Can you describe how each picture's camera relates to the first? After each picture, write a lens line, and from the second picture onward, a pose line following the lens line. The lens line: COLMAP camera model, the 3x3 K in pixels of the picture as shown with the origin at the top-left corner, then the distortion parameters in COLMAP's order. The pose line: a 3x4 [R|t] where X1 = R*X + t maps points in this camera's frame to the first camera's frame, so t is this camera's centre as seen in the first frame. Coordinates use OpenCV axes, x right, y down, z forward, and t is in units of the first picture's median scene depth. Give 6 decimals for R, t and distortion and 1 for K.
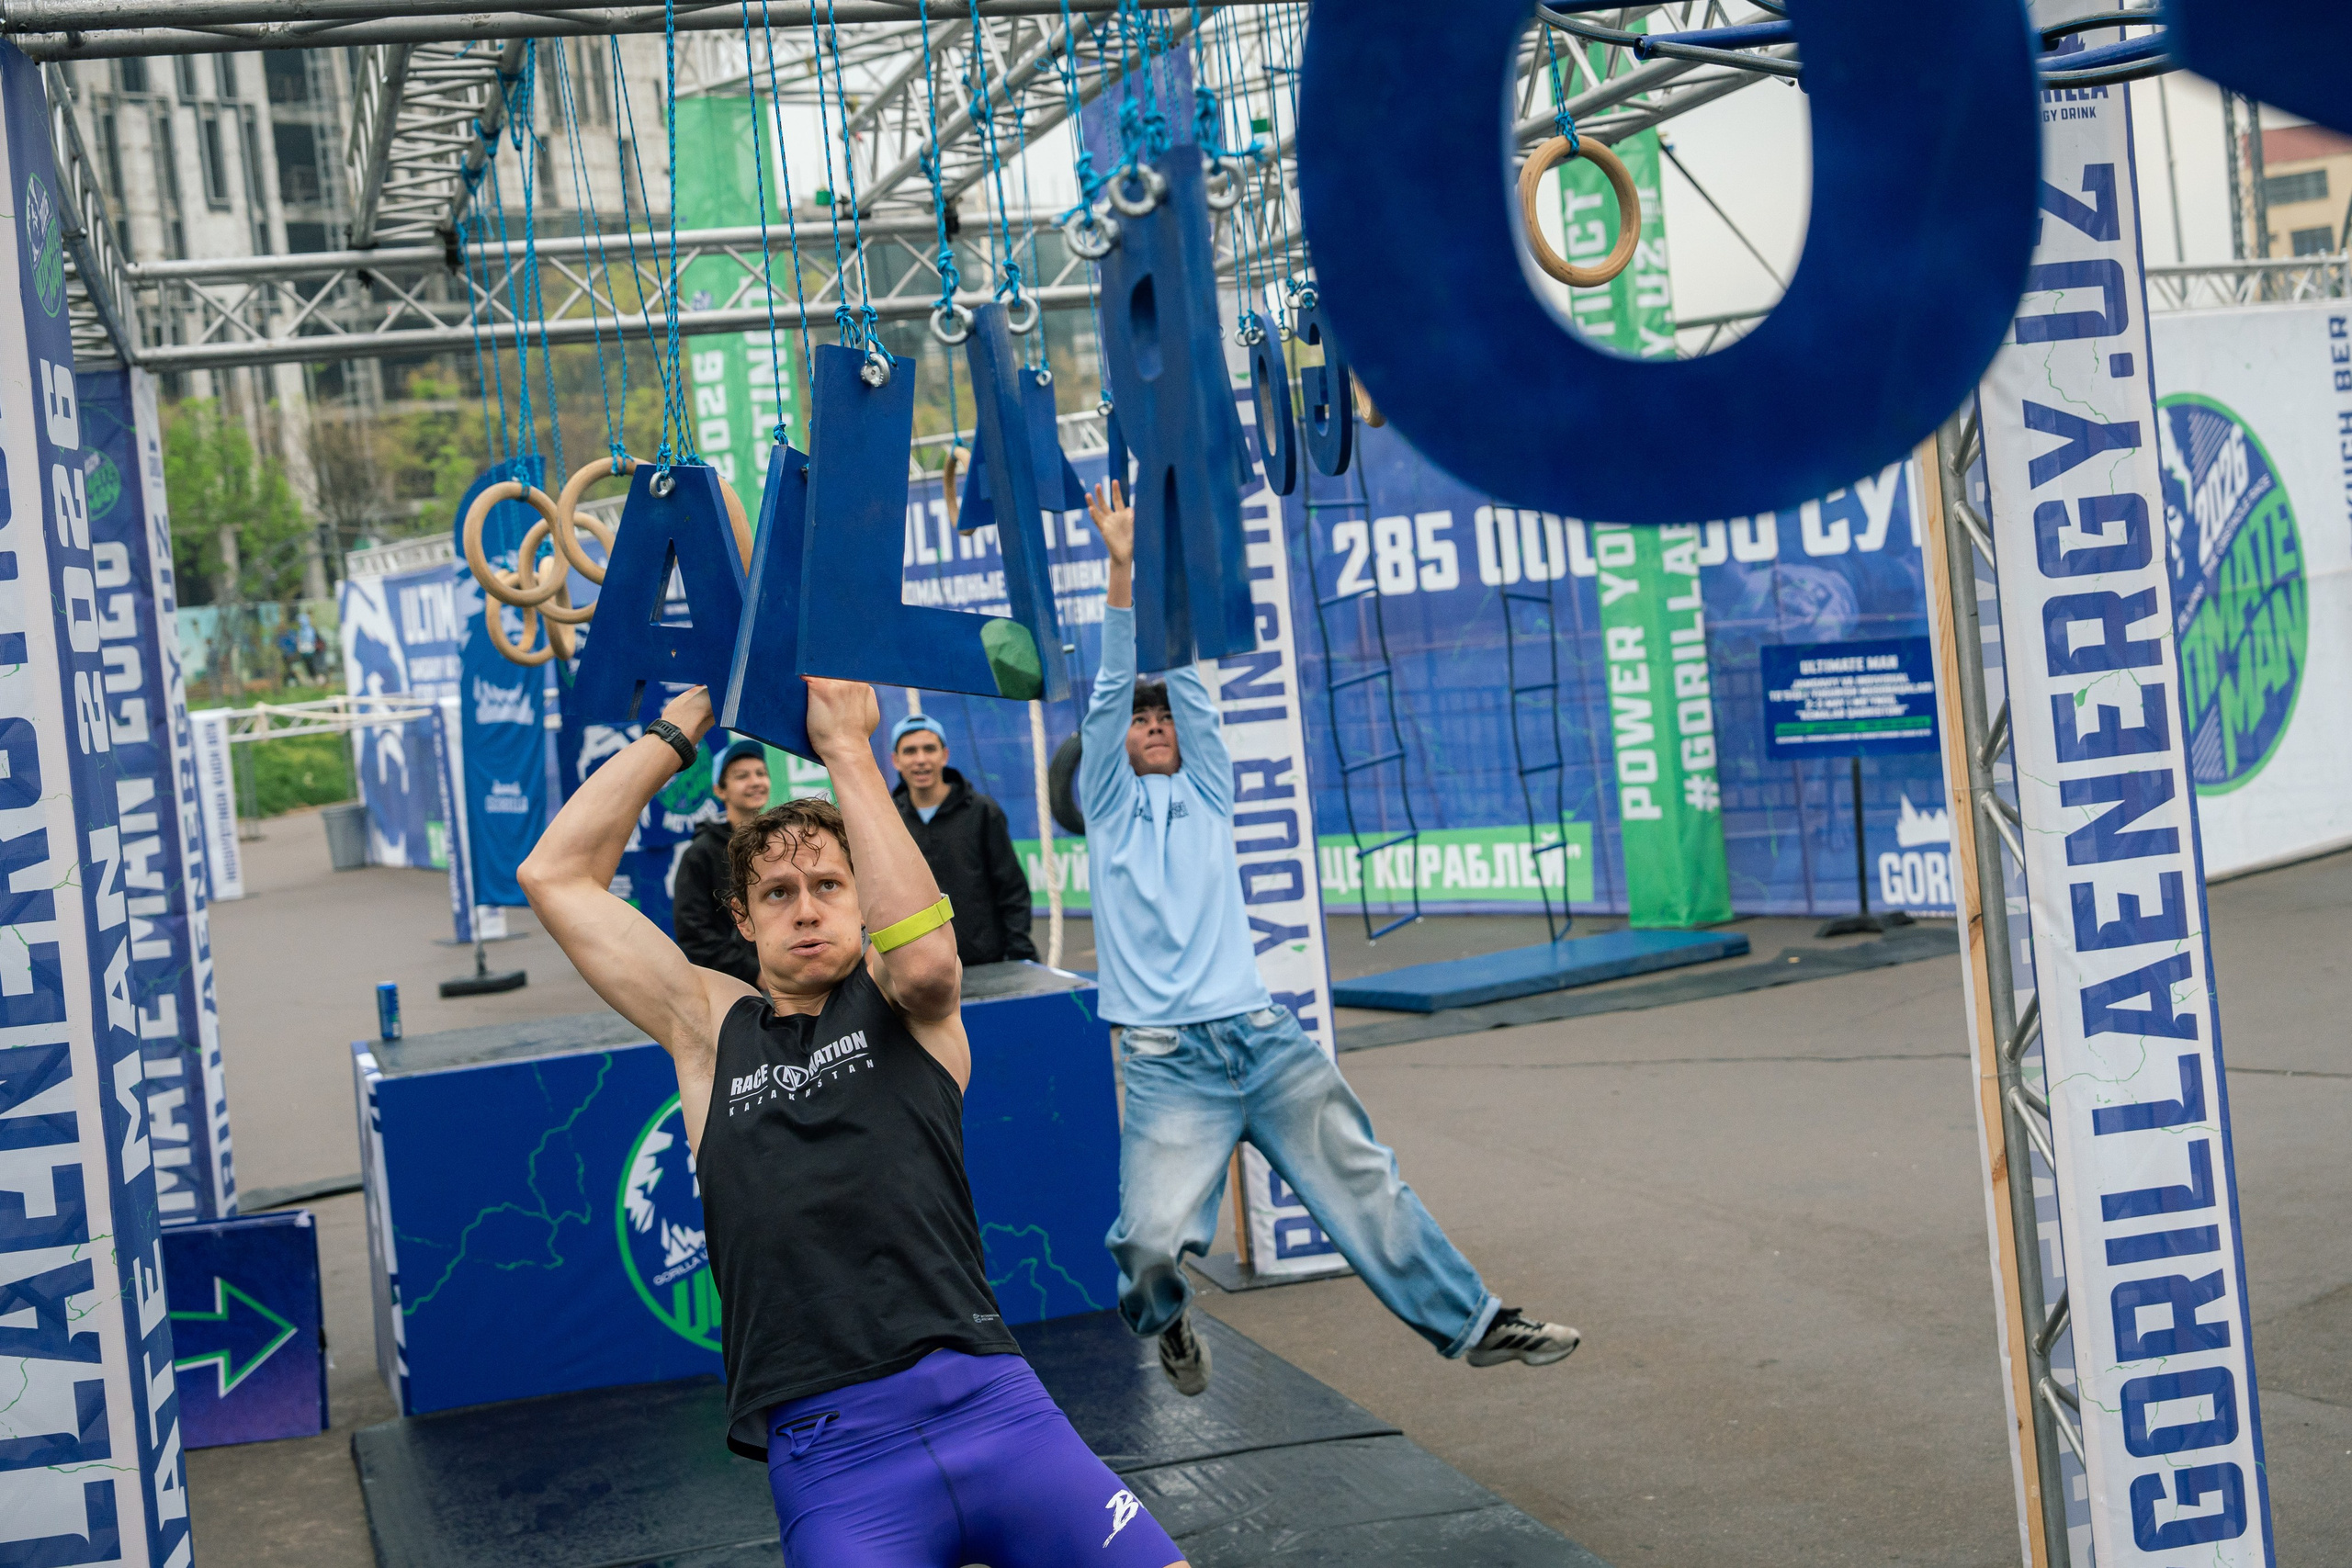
lens RADIAL K [[3564.2, 0, 1308.1], [0, 3564.2, 683.0], [0, 0, 1]] dist [0.016118, 0.003353]
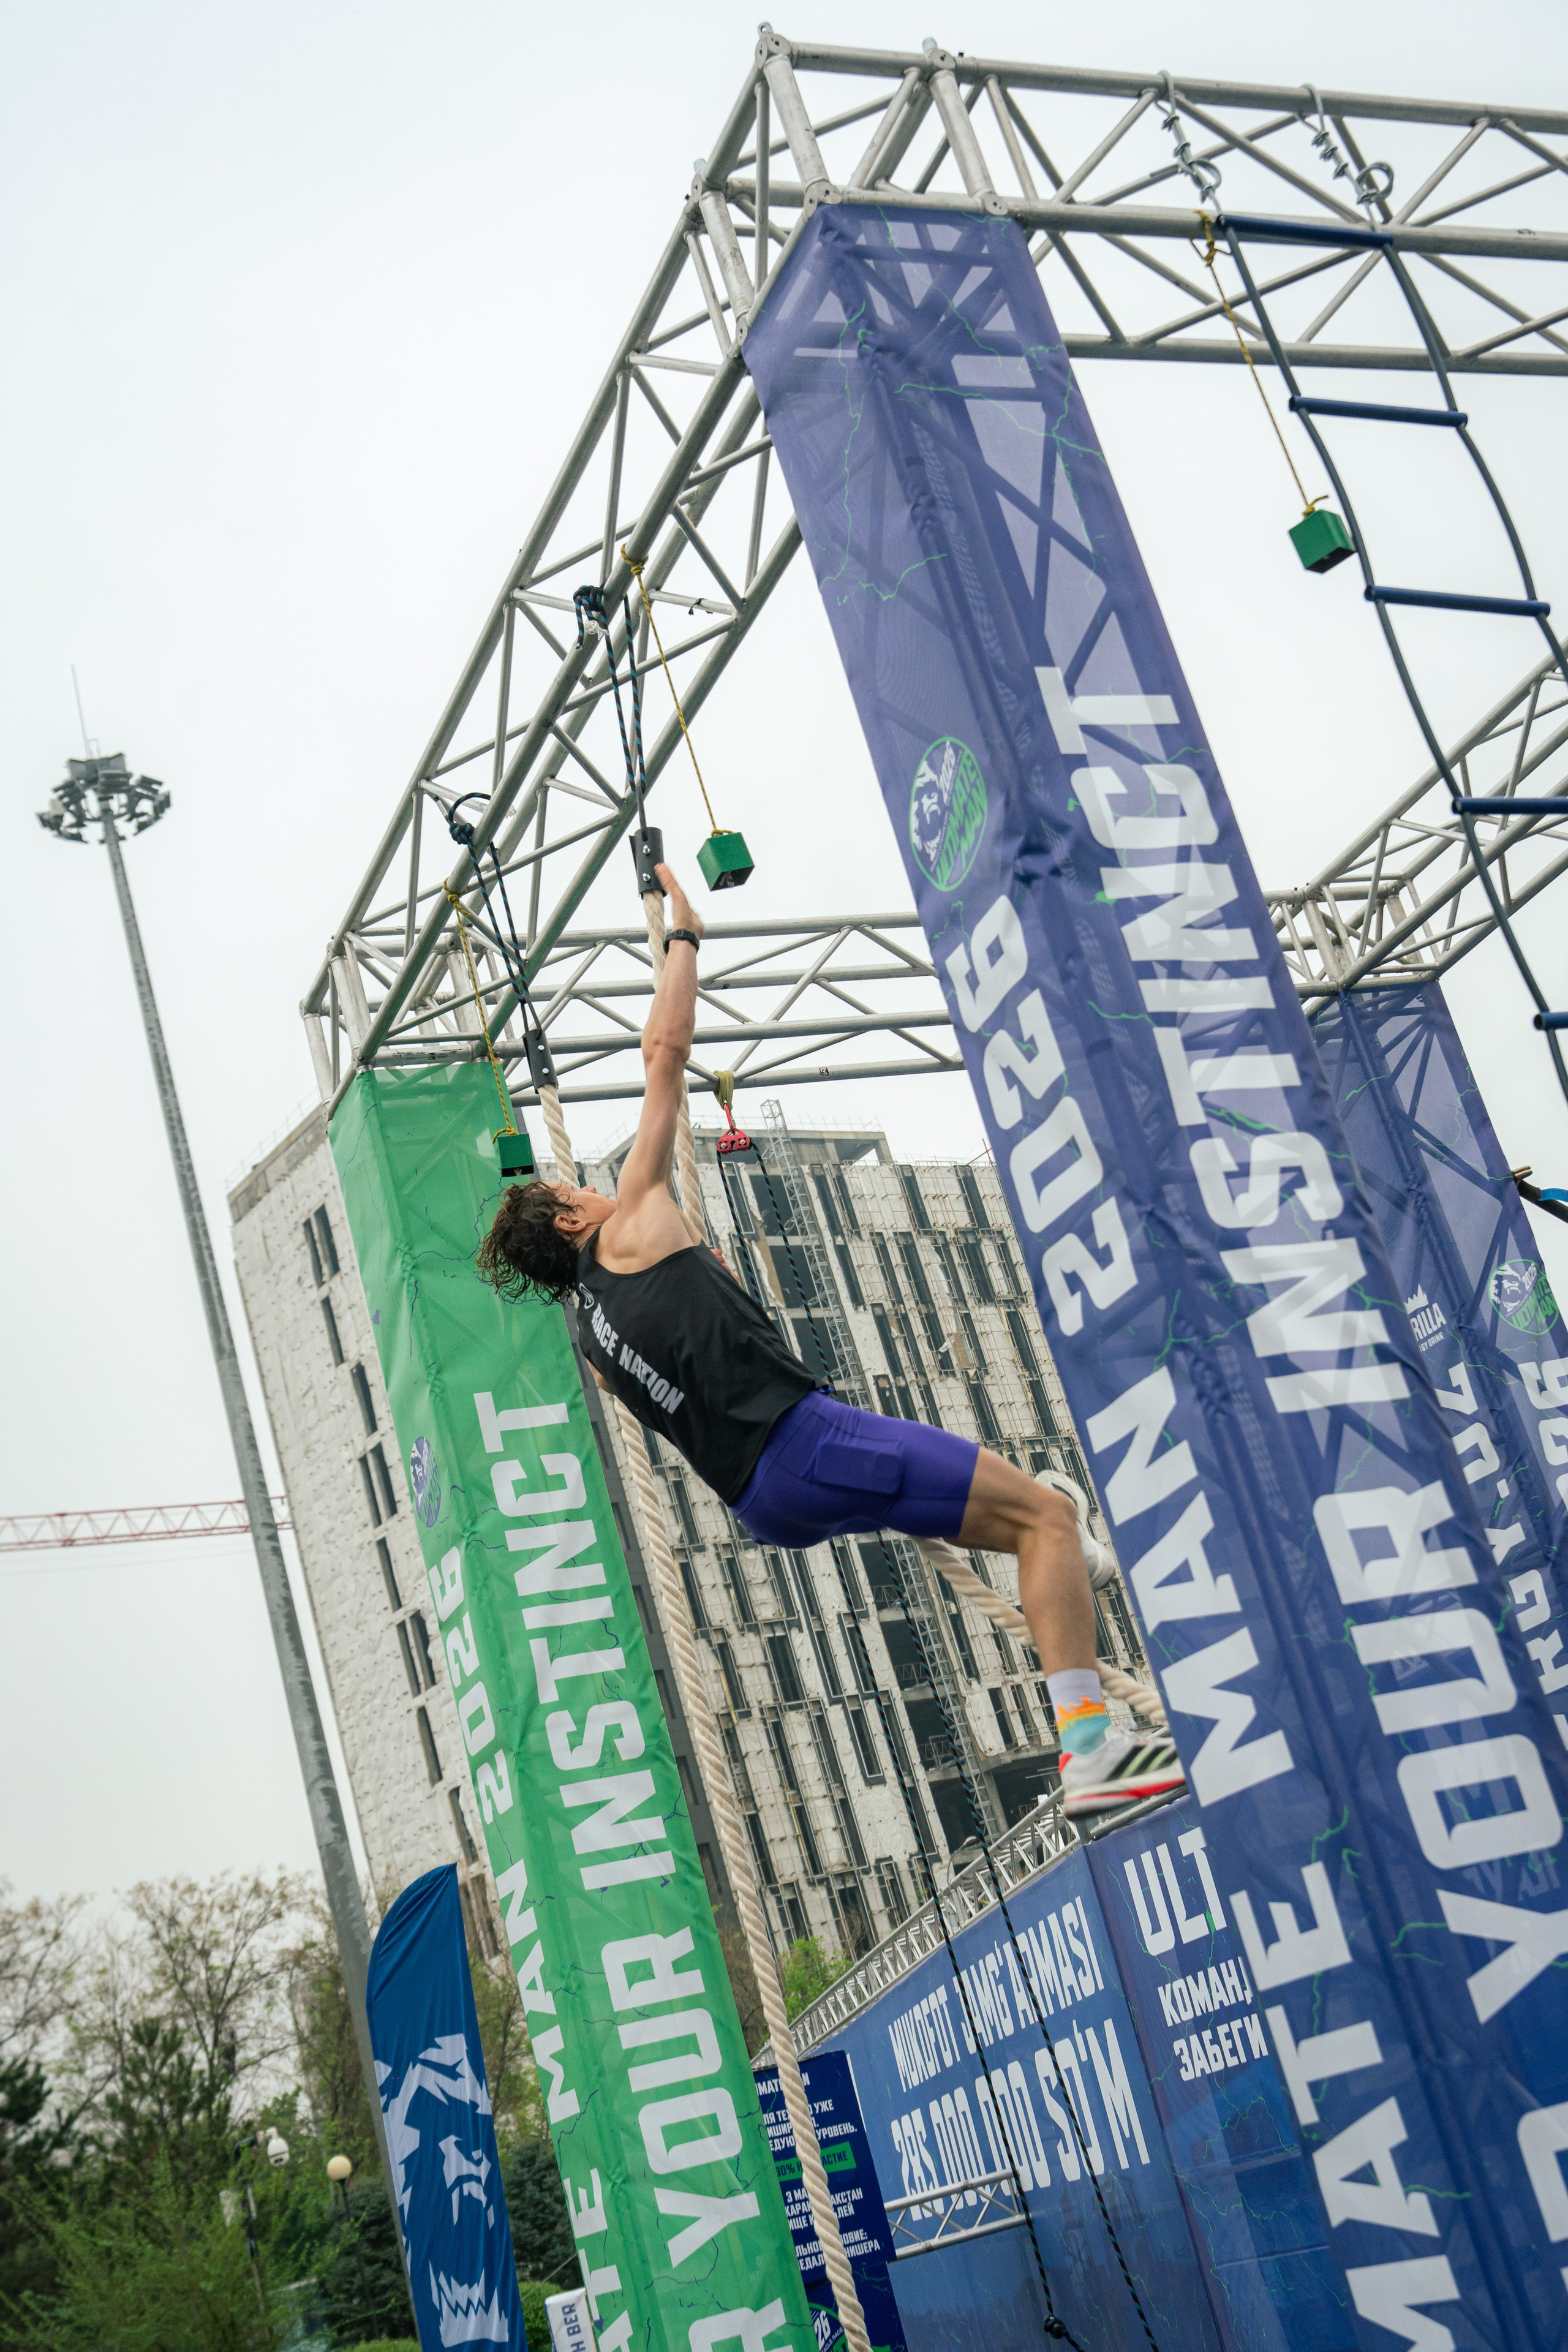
lens RADIAL K [[2838.3, 0, 724.9], [0, 2838.3, 1188.1], [0, 0, 1]] dist [0.005581, -0.008514]
pose [[0.914074, -0.258858, -0.312188, 0.004232], [0.146754, 0.928754, -0.340409, -0.000195], [0.378063, 0.265345, 0.886939, 0.694255]]
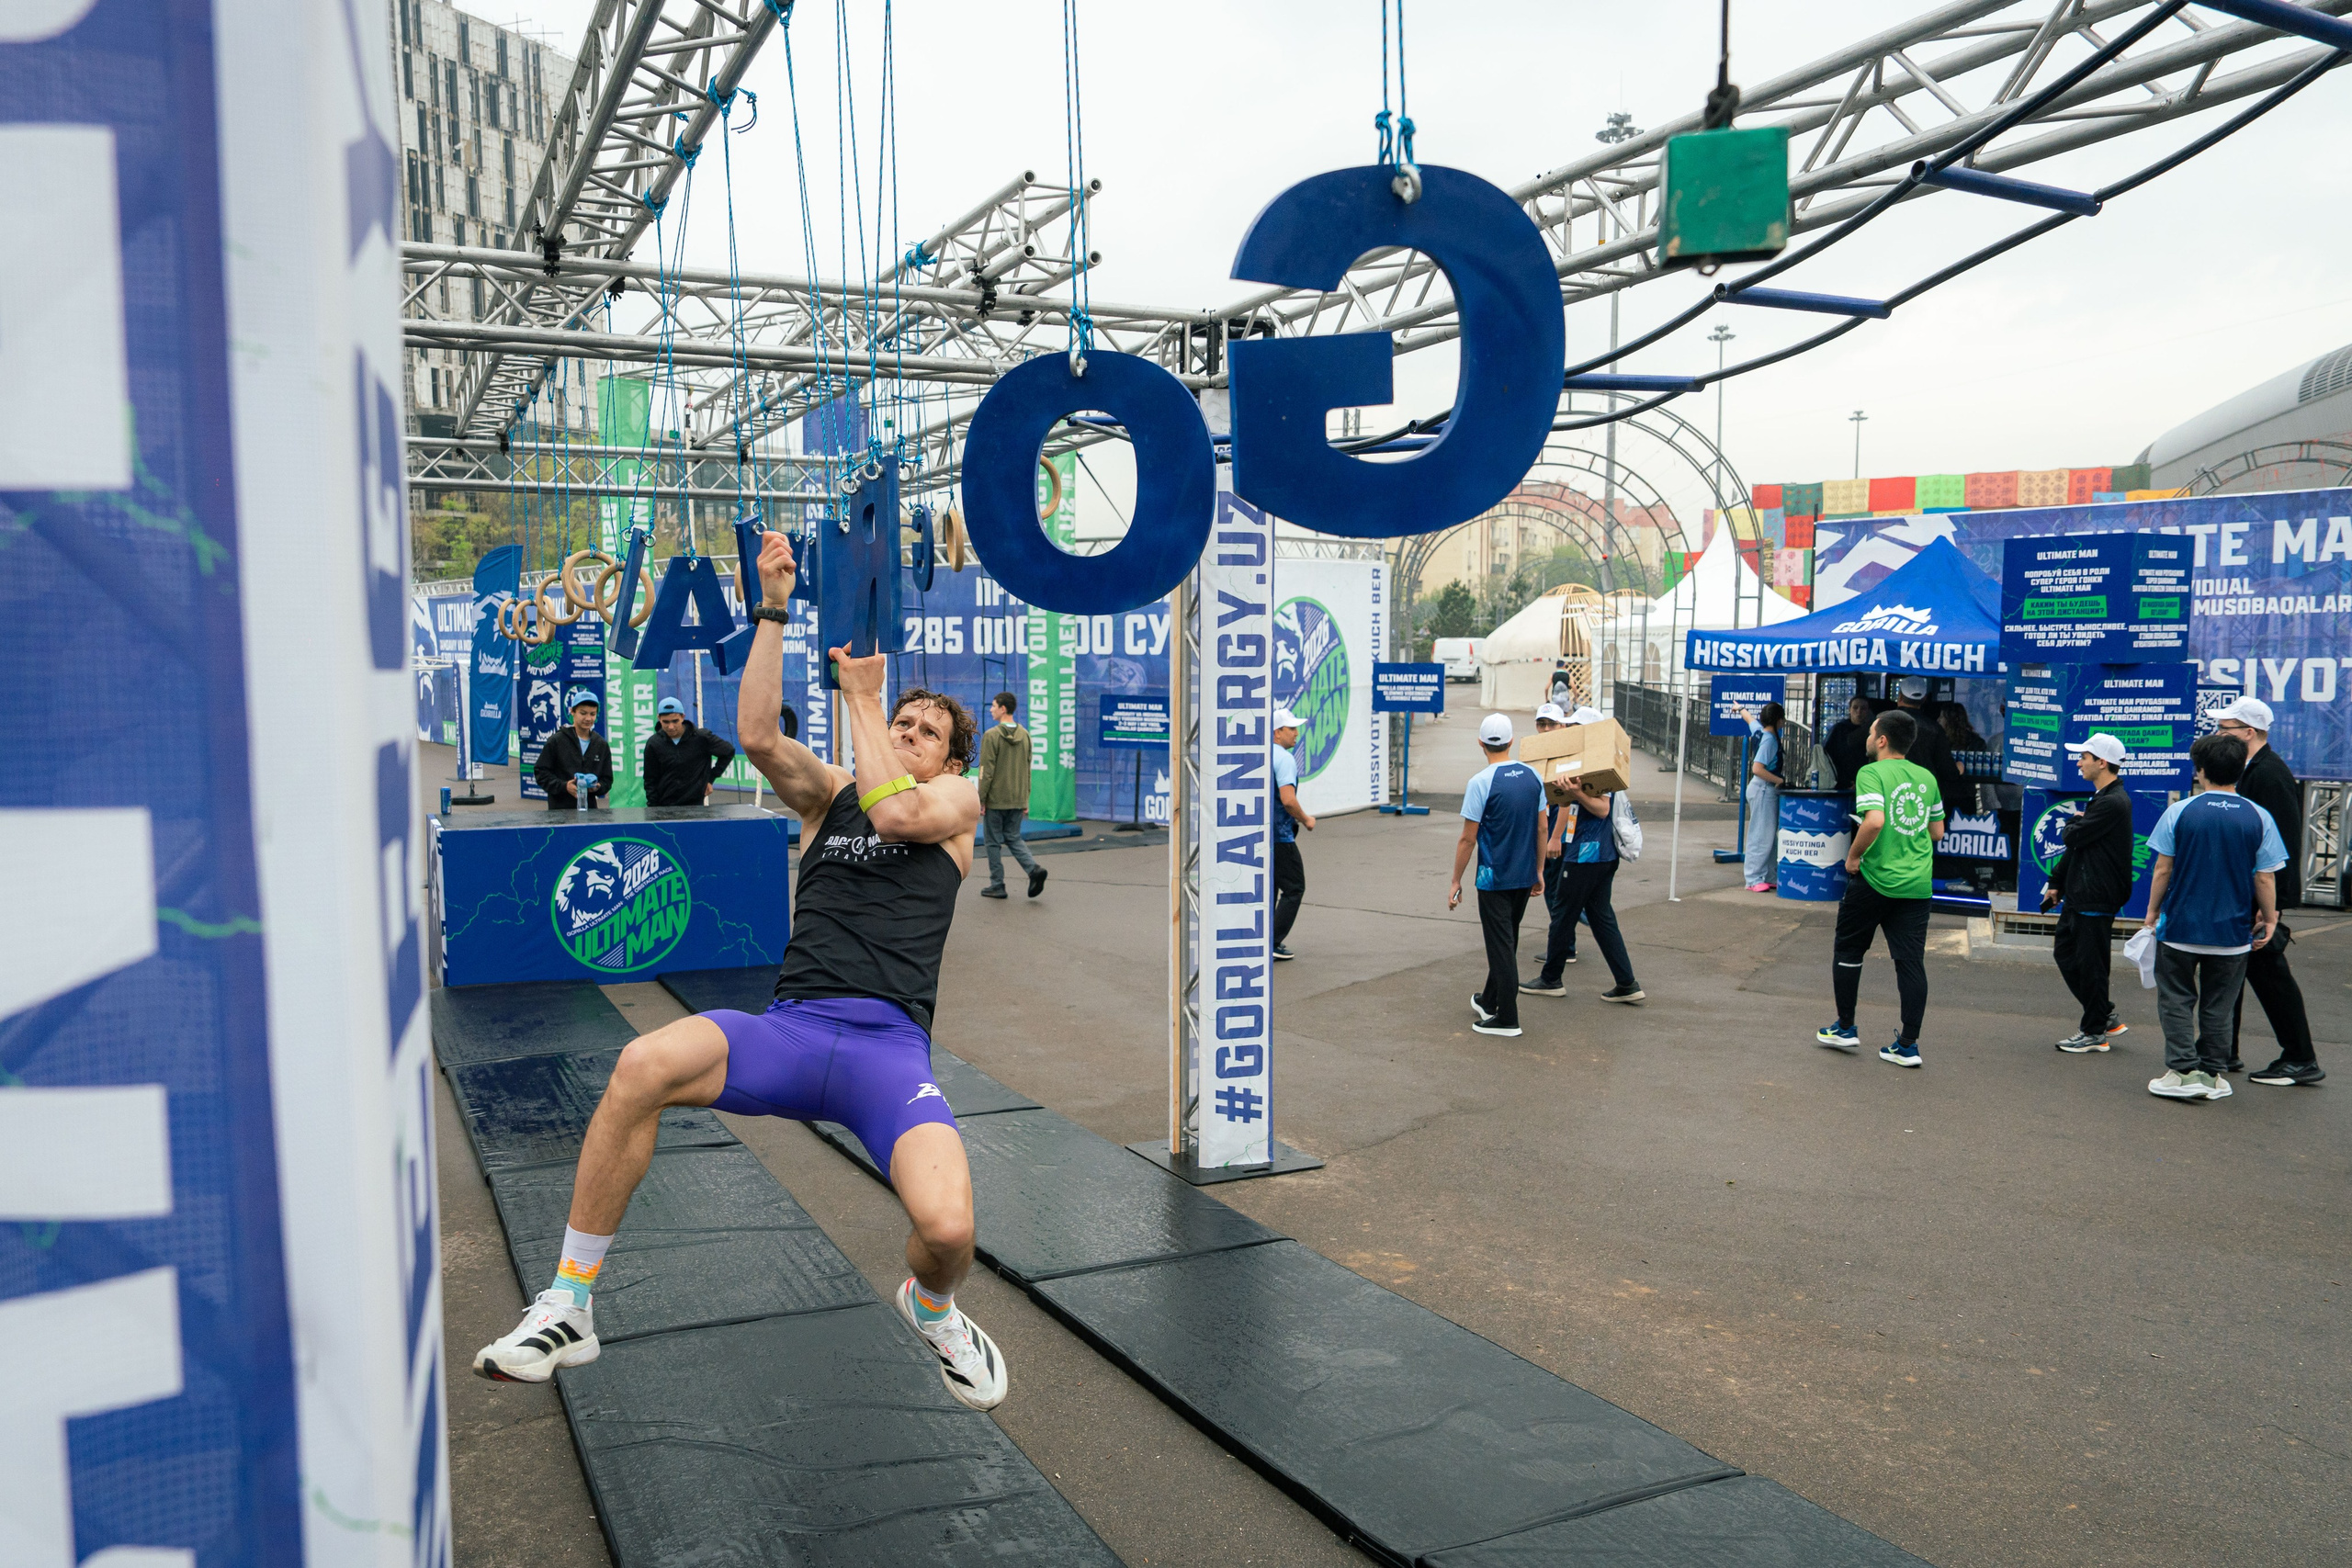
lens RADIAL K [[1727.3, 0, 1091.4], [0, 1727.3, 839.2], [0, 0, 1]] dist [-0.013105, 0.000487]
pose [[0.988237, 0.085207, 0.126992, -0.003410], [-0.094710, 0.992986, 0.070767, 0.003314], [-0.120072, -0.081962, 0.989376, -0.037596]]
